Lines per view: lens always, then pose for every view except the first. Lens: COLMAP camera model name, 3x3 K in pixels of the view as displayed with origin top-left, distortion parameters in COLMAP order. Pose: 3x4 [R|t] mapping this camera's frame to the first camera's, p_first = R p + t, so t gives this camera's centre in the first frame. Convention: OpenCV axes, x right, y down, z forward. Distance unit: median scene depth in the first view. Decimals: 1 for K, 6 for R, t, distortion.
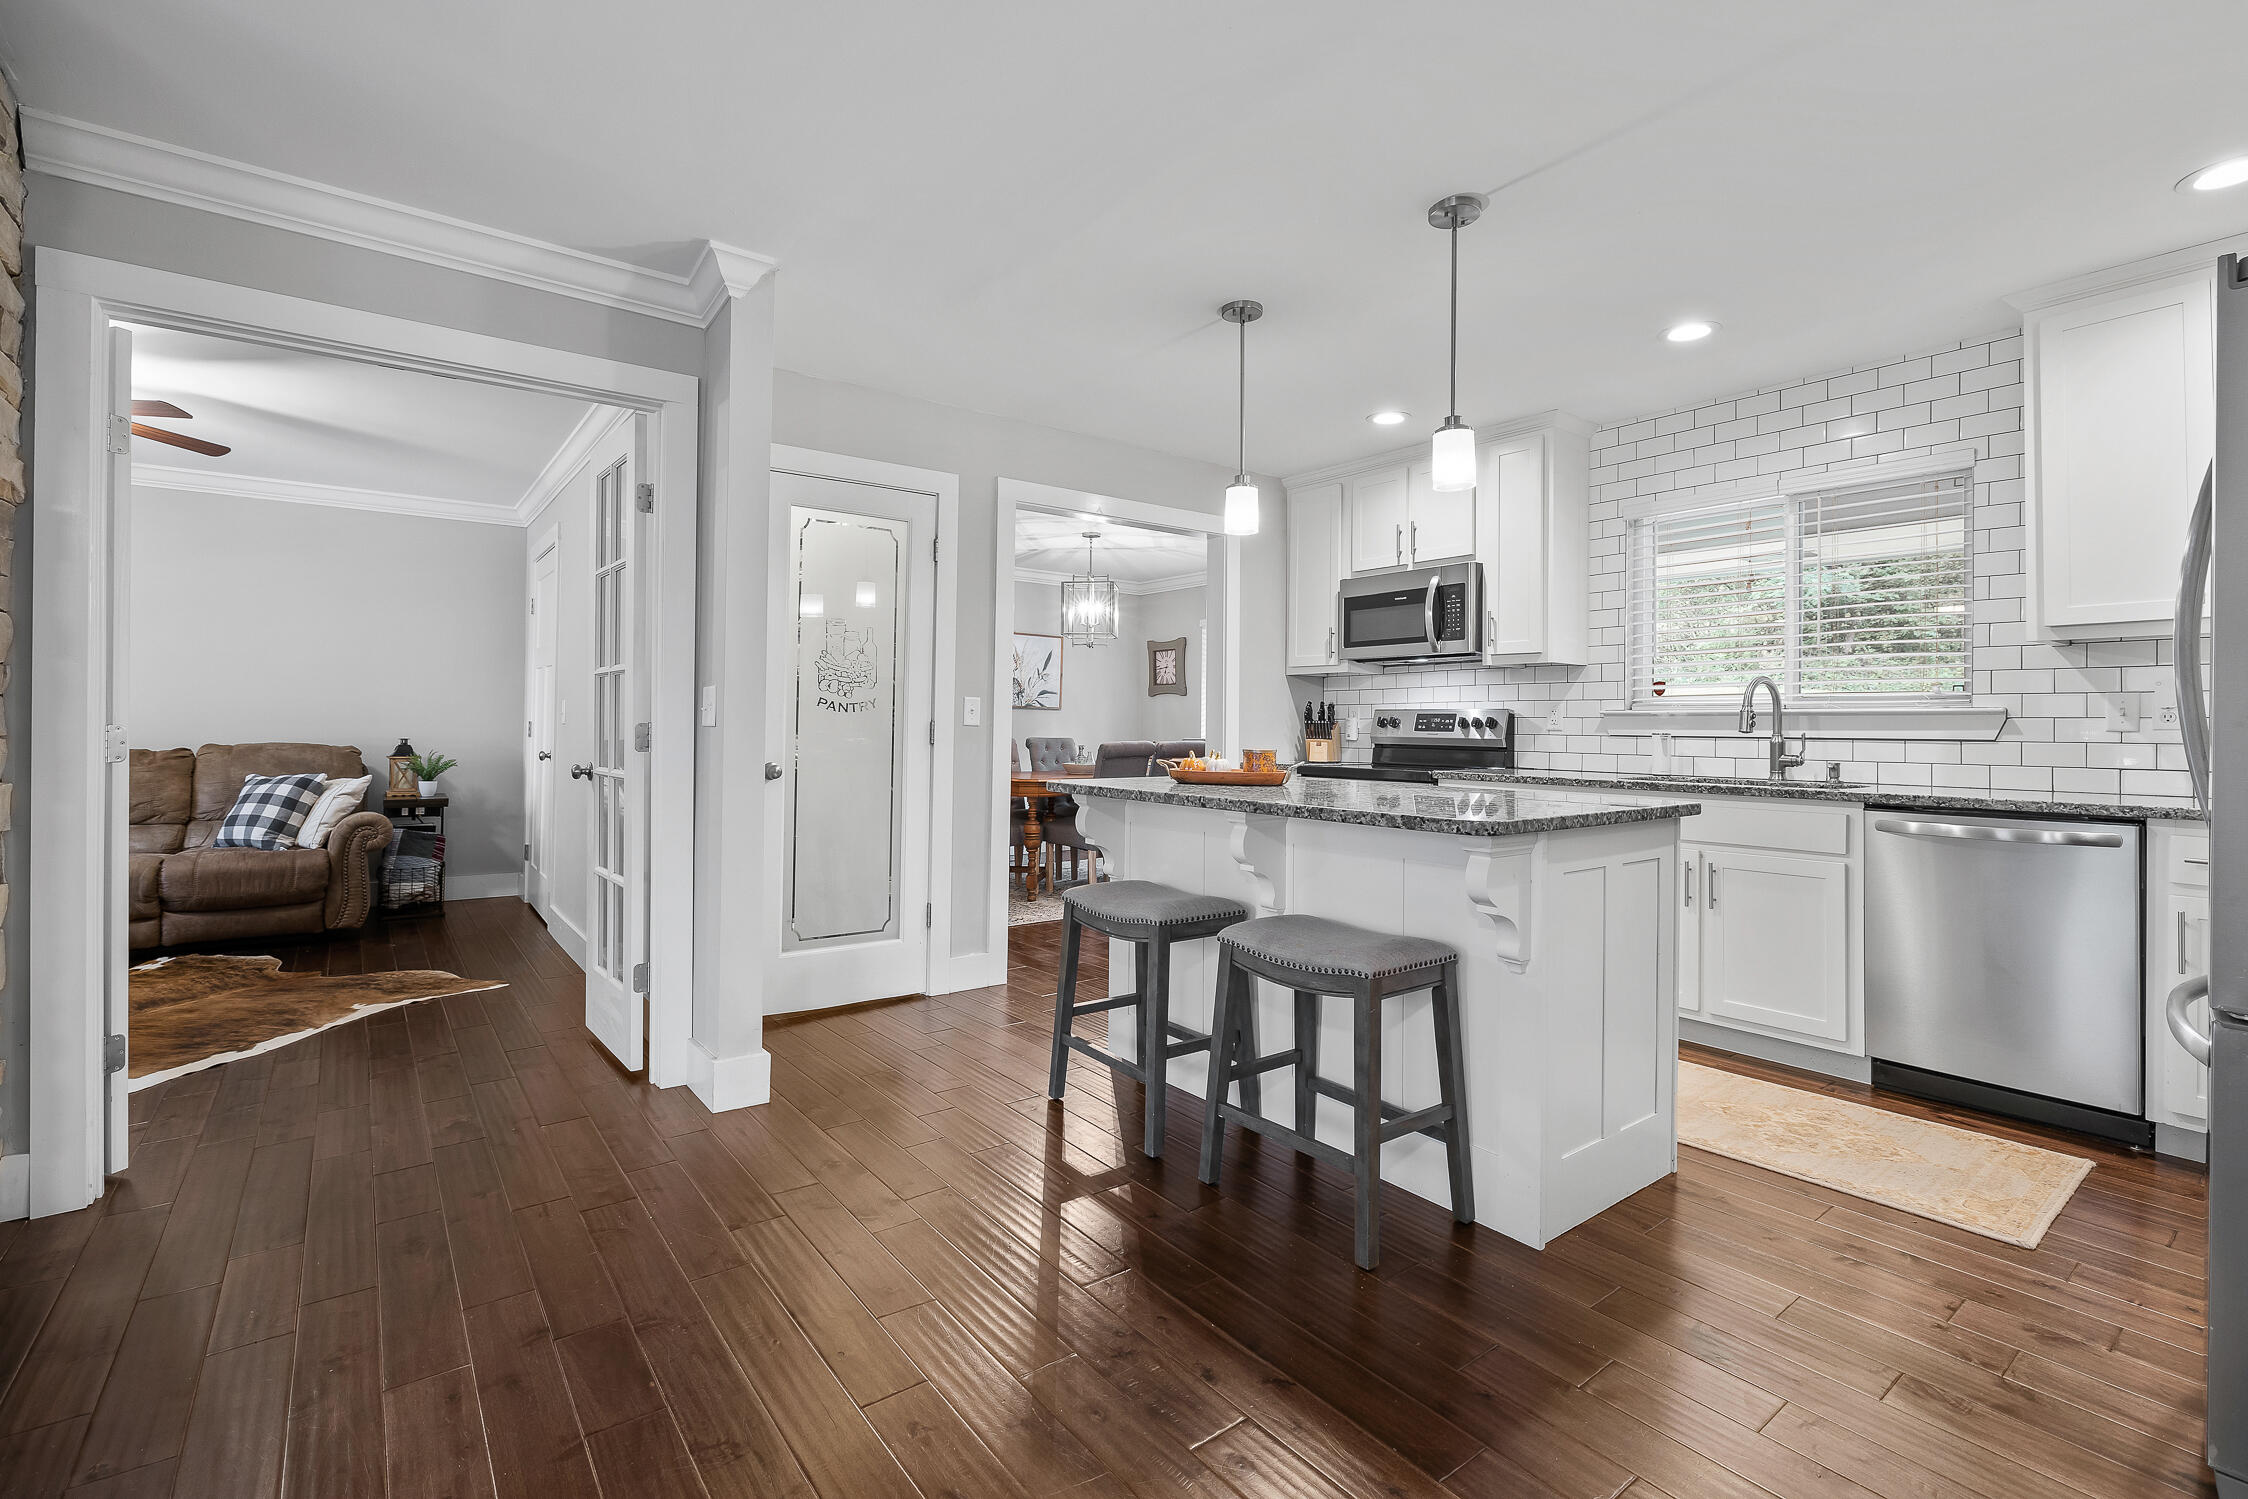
lens RADIAL K [[1015.8, 0, 1116.3], [0, 1015.8, 710.2], [0, 0, 1]] dist [-0.004850, 0.000581]
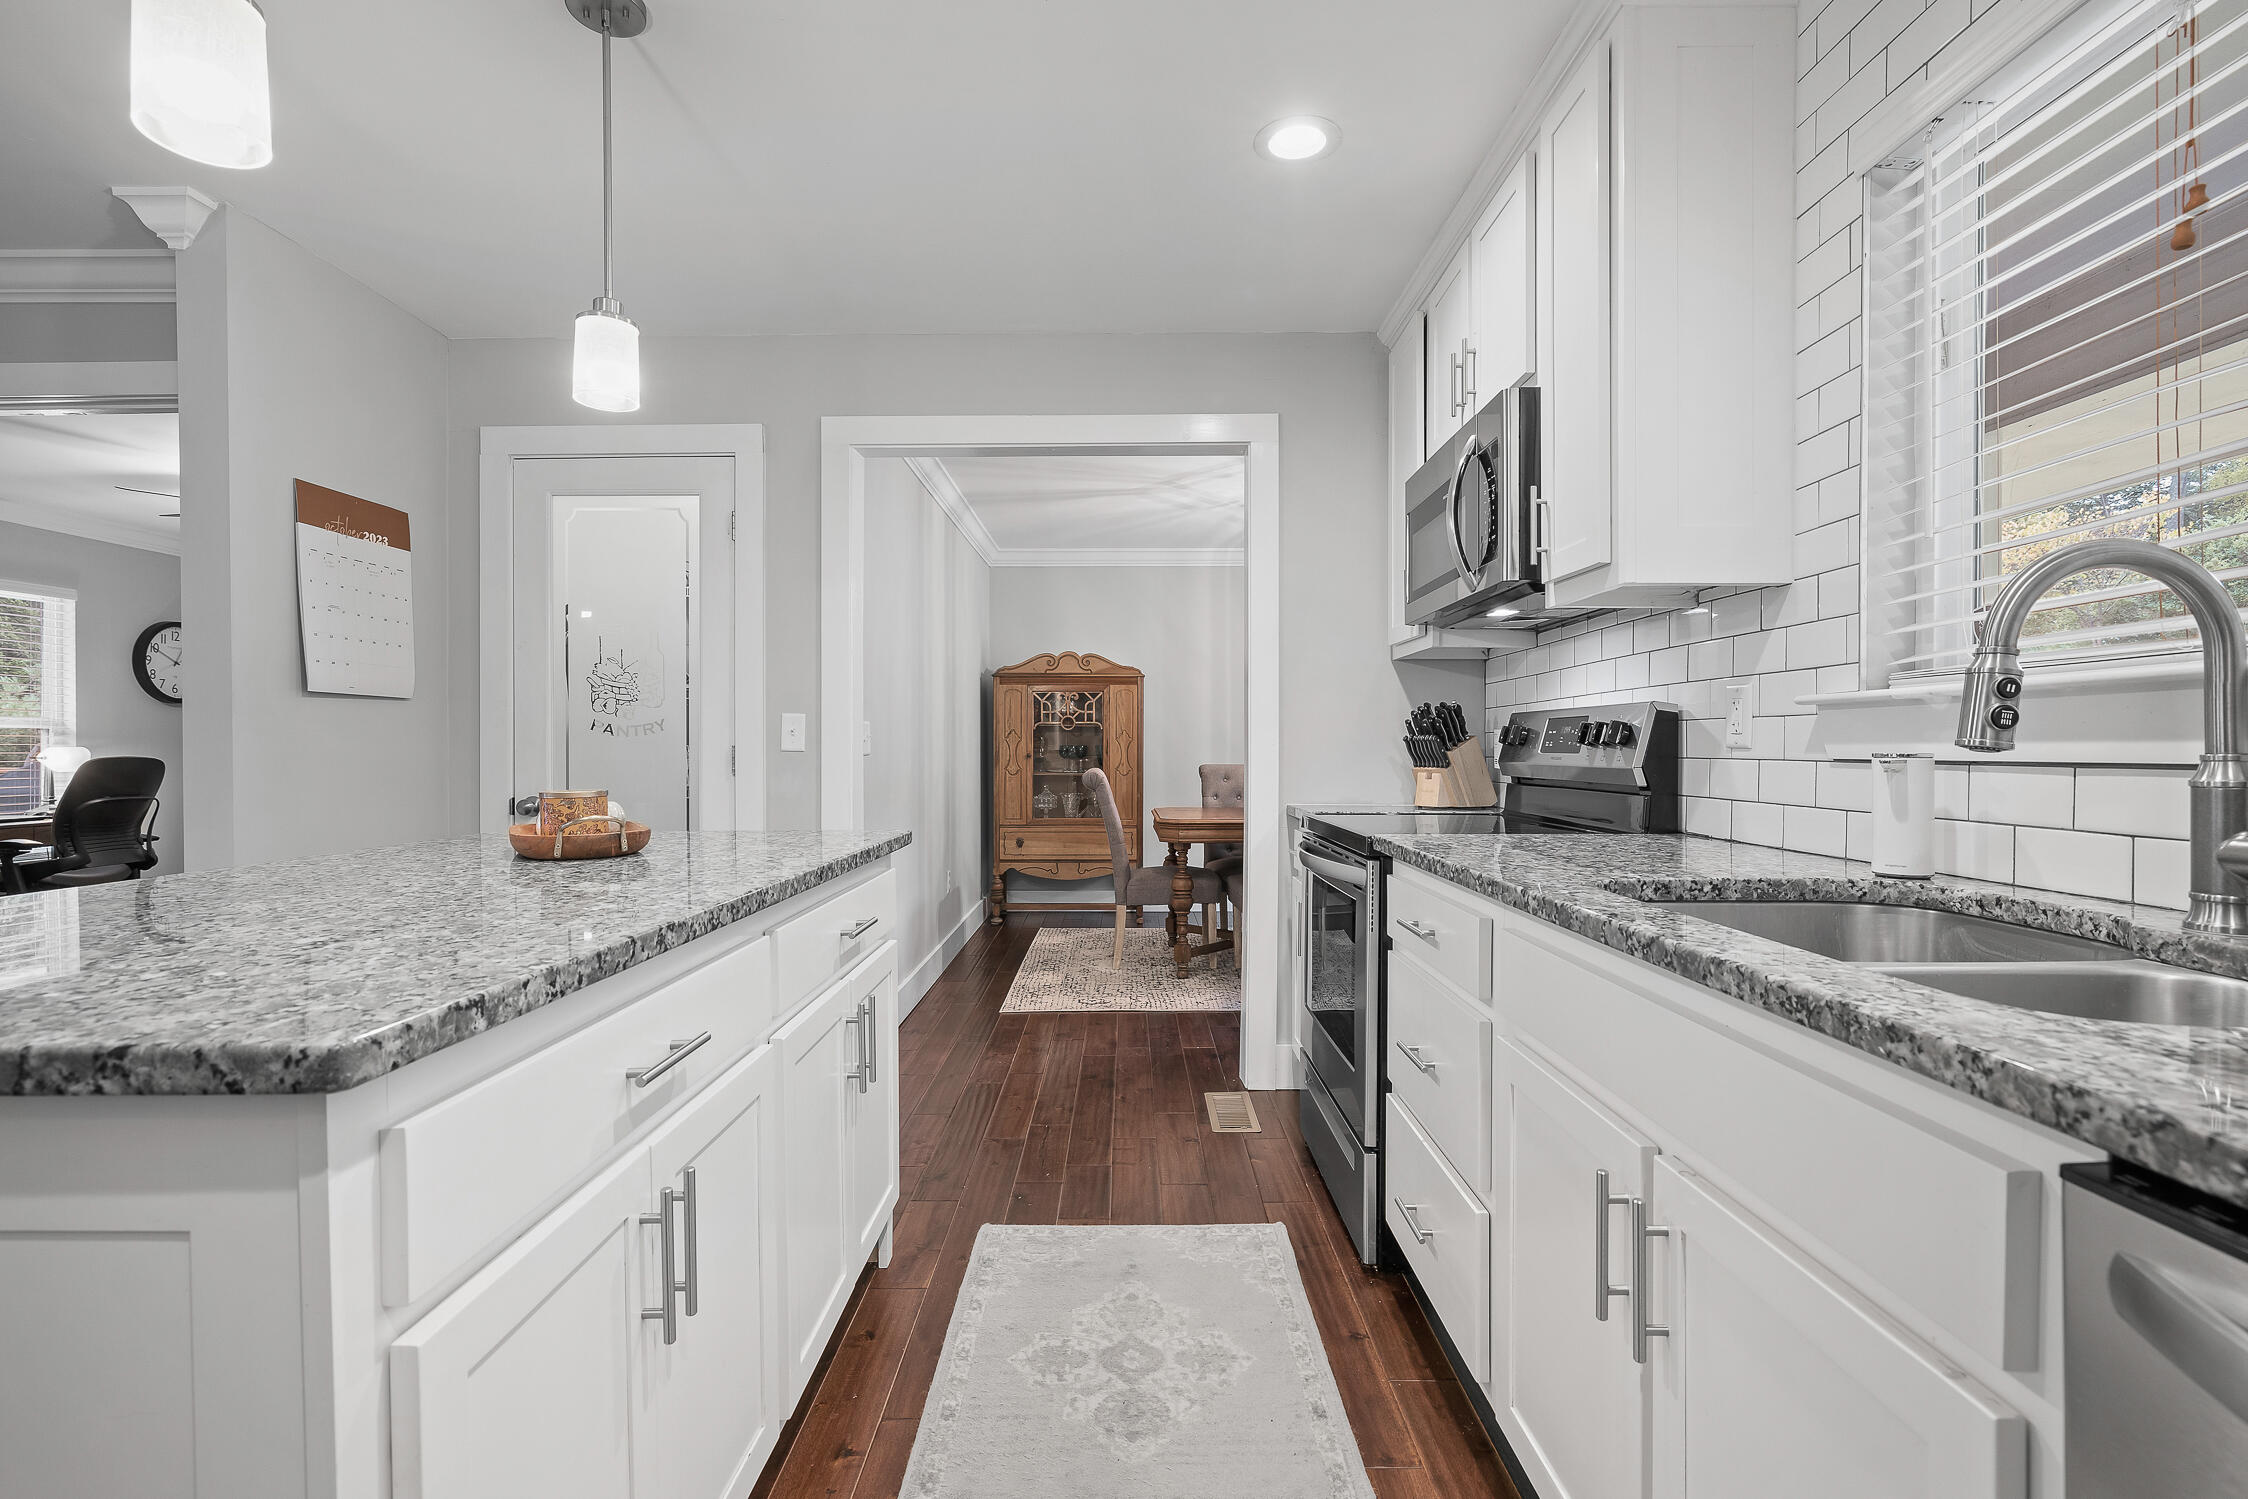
lens RADIAL K [[1015.8, 0, 1122.3], [0, 1015.8, 754.0], [0, 0, 1]] dist [-0.004850, 0.000581]
pose [[0.793162, -0.008338, -0.608953, 0.582632], [0.019832, 0.999730, 0.012143, 0.014669], [0.608687, -0.021709, 0.793113, 0.615402]]
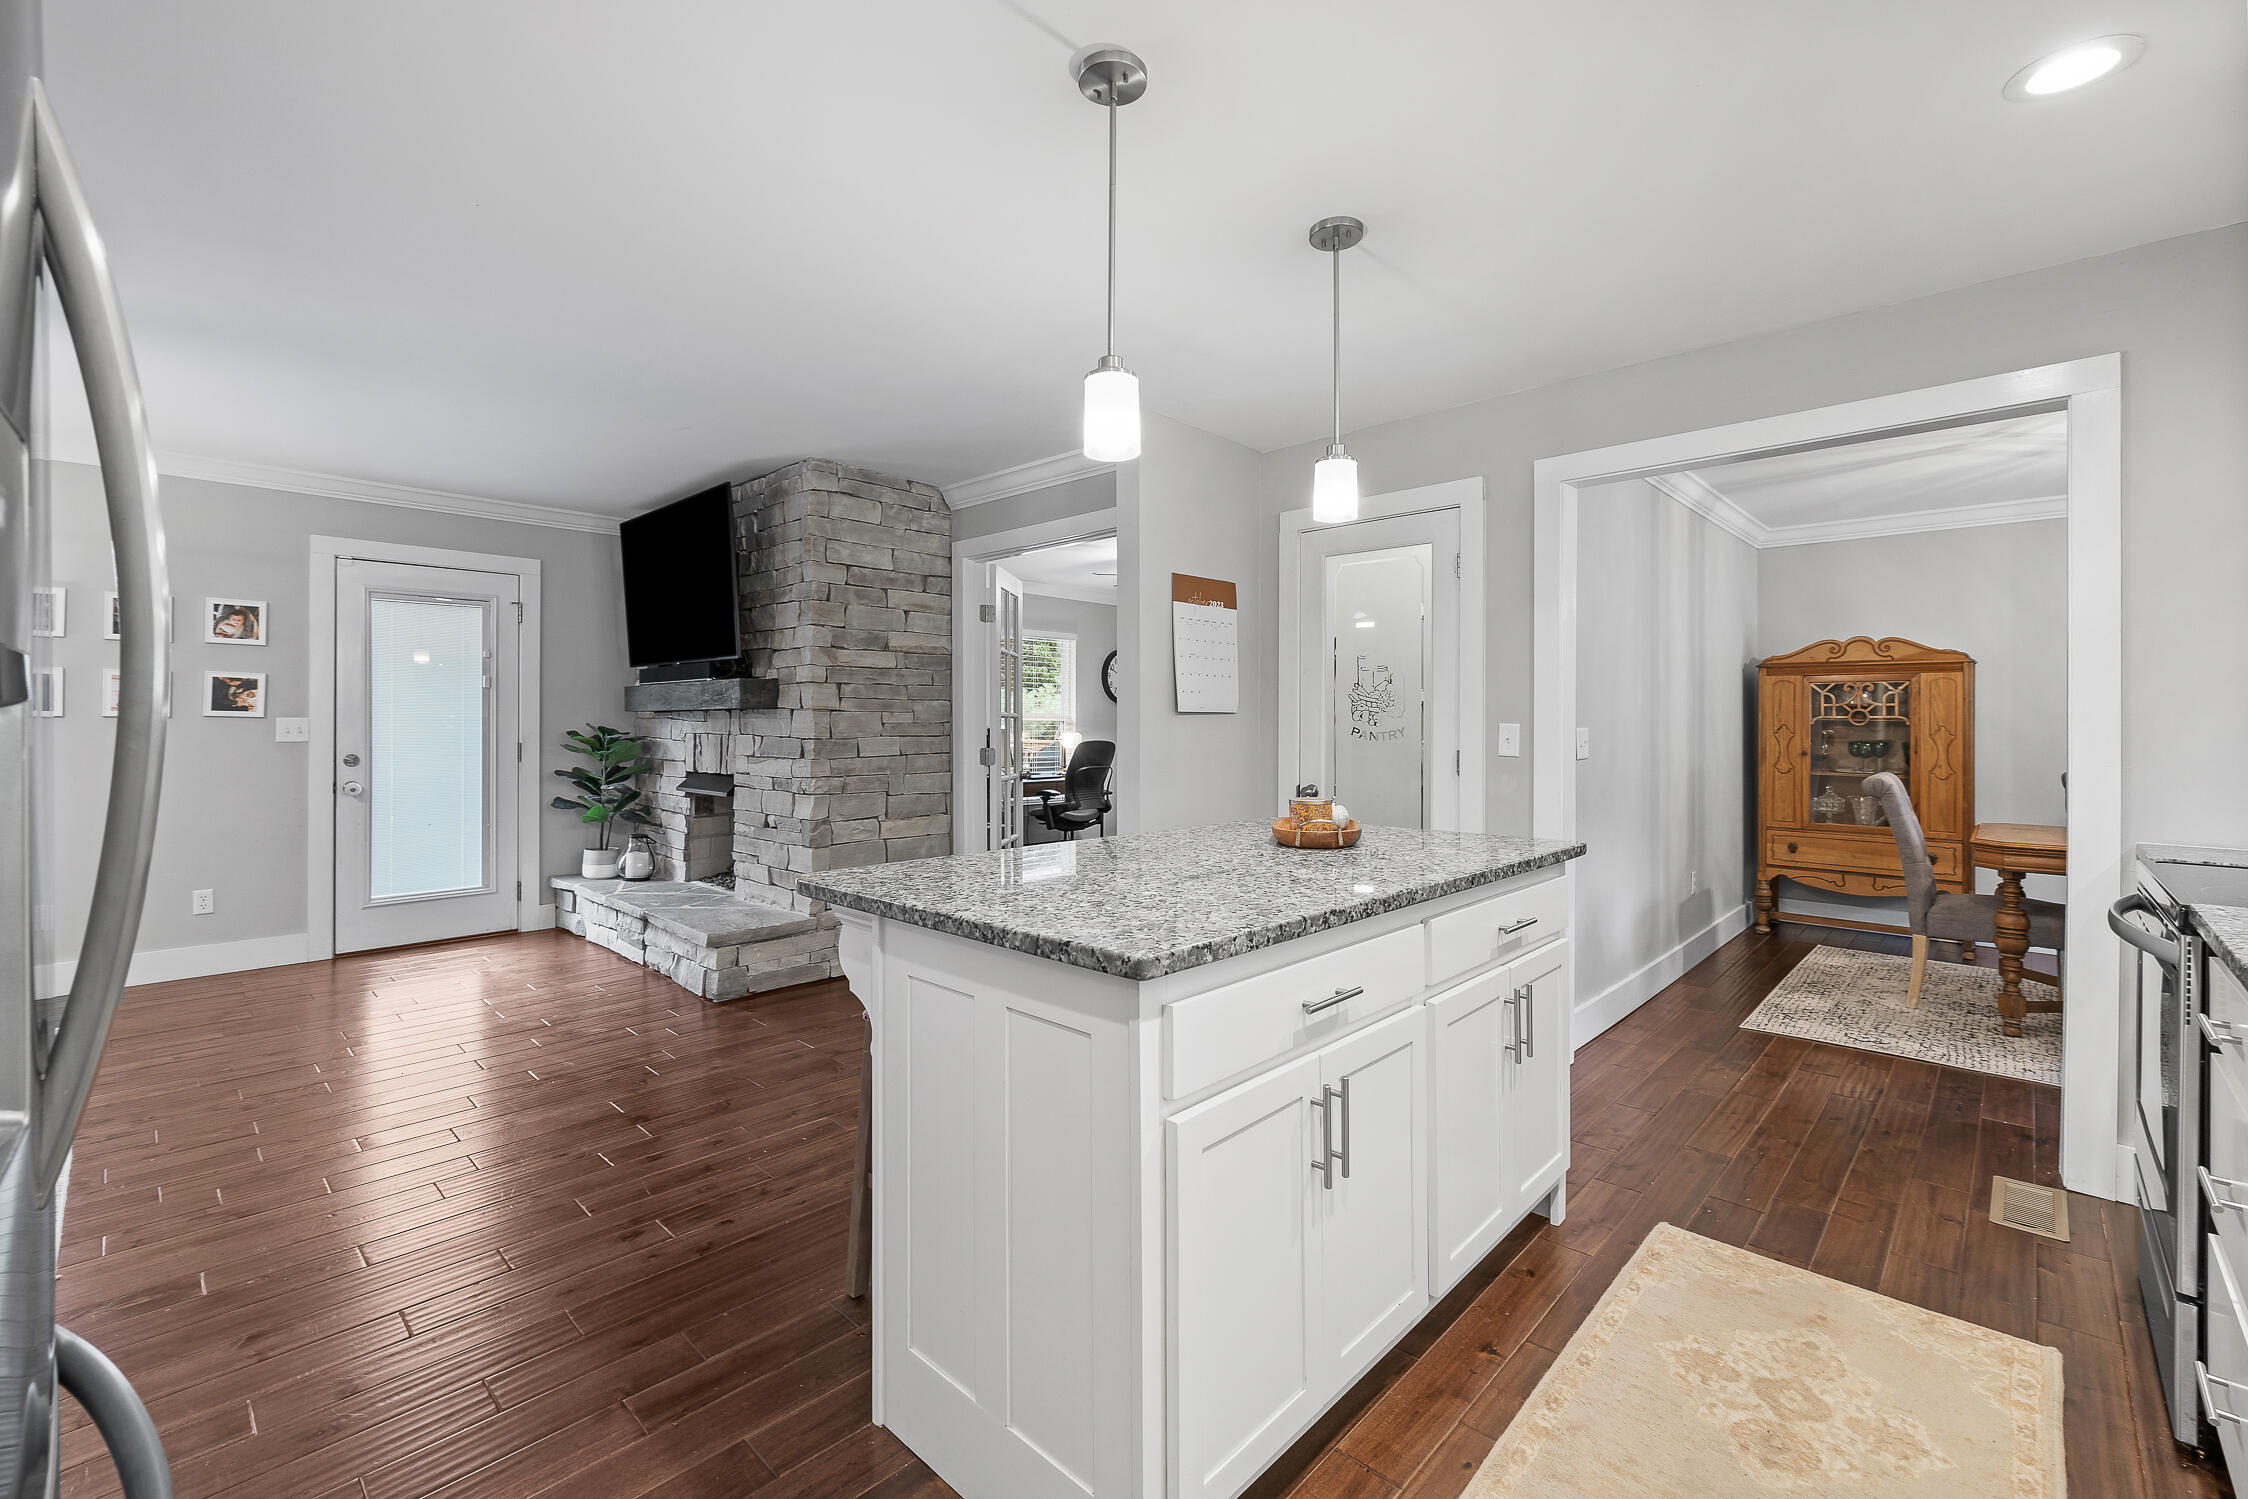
lens RADIAL K [[953.7, 0, 1123.5], [0, 953.7, 714.6], [0, 0, 1]] dist [0.000640, -0.000071]
pose [[0.159911, -0.017846, -0.986970, 0.690643], [0.013382, 0.999784, -0.015909, -0.013481], [0.987041, -0.010664, 0.160115, 0.611883]]
